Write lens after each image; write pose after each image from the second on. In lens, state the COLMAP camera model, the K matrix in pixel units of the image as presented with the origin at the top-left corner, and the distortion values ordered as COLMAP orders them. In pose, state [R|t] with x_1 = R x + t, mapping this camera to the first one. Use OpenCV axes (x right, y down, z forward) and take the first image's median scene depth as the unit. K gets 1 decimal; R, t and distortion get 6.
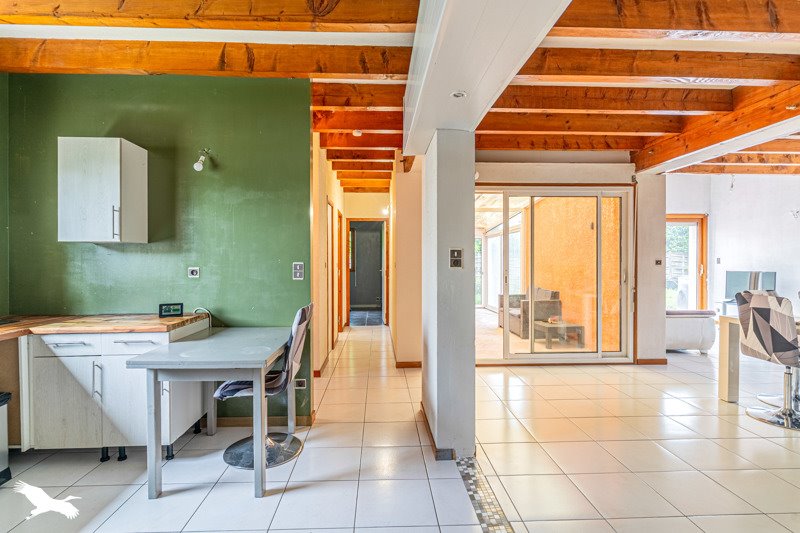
lens RADIAL K [[401.4, 0, 402.4], [0, 401.4, 263.1], [0, 0, 1]] dist [0.013833, -0.002518]
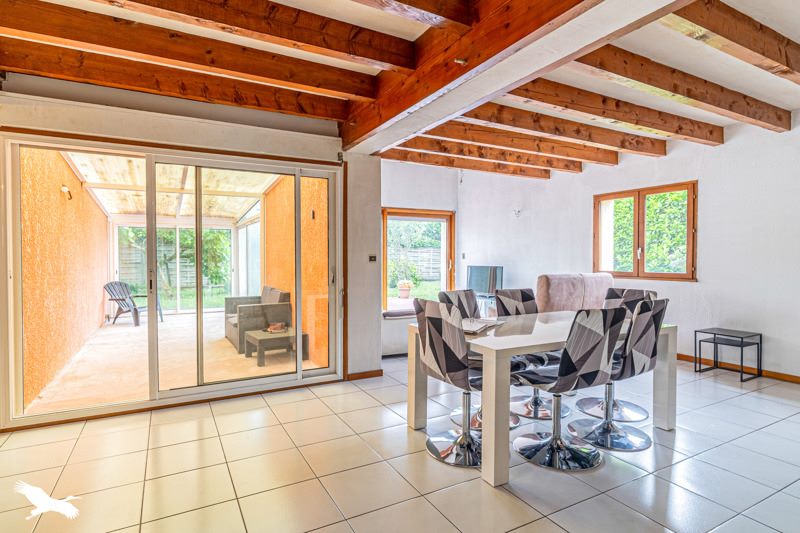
lens RADIAL K [[350.5, 0, 398.3], [0, 350.5, 260.7], [0, 0, 1]] dist [0.001992, 0.000795]
pose [[0.937186, -0.004704, 0.348798, 0.499521], [0.000566, 0.999928, 0.011965, -0.006952], [-0.348830, -0.011016, 0.937121, 0.332170]]
